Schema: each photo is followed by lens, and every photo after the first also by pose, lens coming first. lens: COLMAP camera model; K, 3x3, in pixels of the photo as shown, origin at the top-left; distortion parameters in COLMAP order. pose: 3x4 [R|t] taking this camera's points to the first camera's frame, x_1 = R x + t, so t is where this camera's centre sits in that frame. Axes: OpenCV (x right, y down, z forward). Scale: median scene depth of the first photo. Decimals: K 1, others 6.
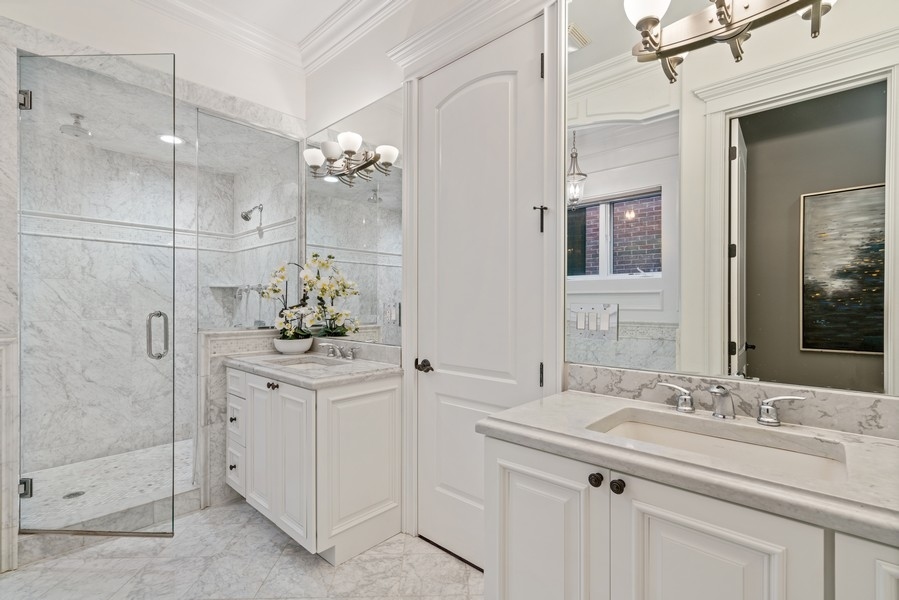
lens RADIAL K [[411.5, 0, 449.5], [0, 411.5, 300.0], [0, 0, 1]] dist [-0.002225, 0.001132]
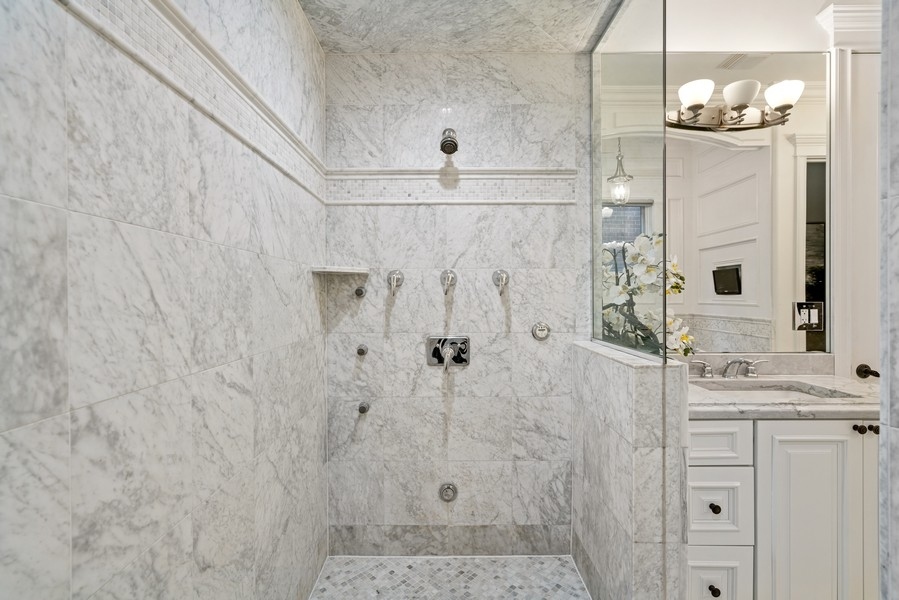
lens RADIAL K [[424.6, 0, 448.0], [0, 424.6, 291.5], [0, 0, 1]] dist [0.001936, 0.000363]
pose [[0.739012, 0.000483, 0.673692, -0.990545], [-0.001217, 0.999999, 0.000618, -0.010823], [-0.673691, -0.001277, 0.739012, 0.664718]]
